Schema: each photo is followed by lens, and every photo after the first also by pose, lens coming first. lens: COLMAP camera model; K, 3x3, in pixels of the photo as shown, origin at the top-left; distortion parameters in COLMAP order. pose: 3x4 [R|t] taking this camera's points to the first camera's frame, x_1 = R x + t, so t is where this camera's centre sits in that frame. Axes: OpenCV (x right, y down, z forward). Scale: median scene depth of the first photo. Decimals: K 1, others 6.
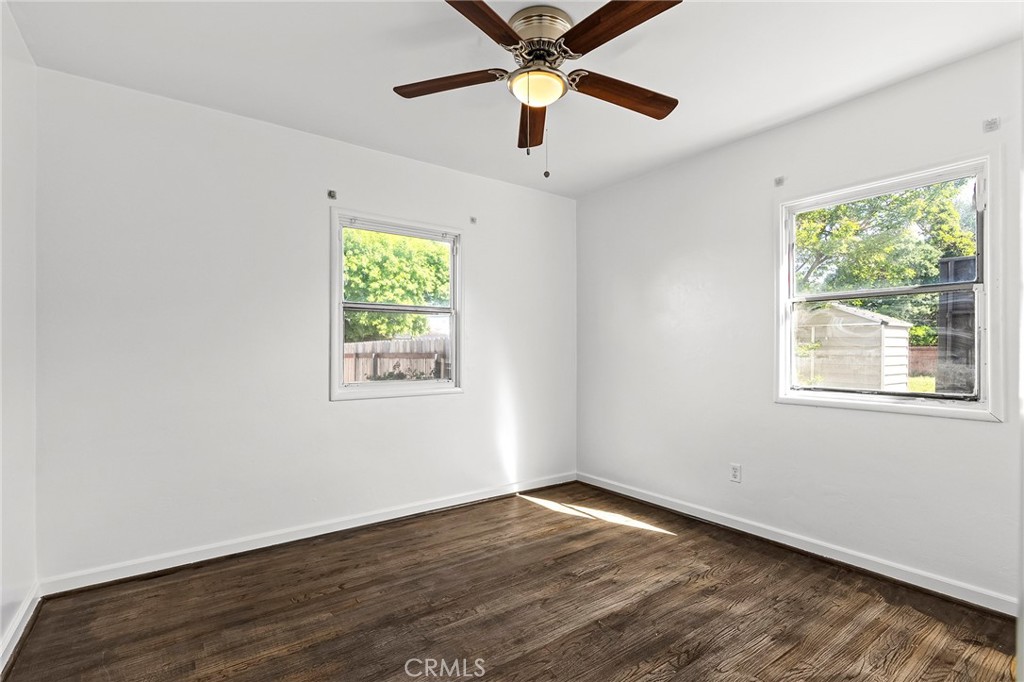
lens RADIAL K [[485.8, 0, 512.3], [0, 485.8, 344.4], [0, 0, 1]] dist [0.000972, 0.000246]
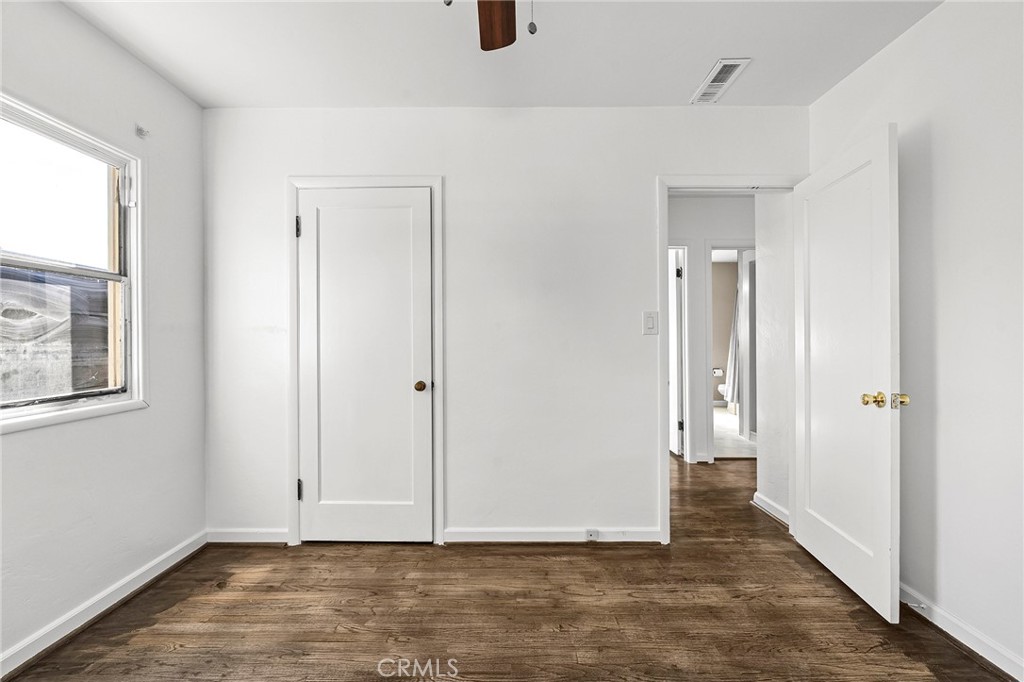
lens RADIAL K [[449.2, 0, 511.7], [0, 449.2, 343.0], [0, 0, 1]] dist [-0.002447, -0.000098]
pose [[-0.814492, -0.004115, 0.580160, -0.251818], [-0.006617, 0.999976, -0.002197, 0.009598], [-0.580137, -0.005628, -0.814499, 1.338566]]
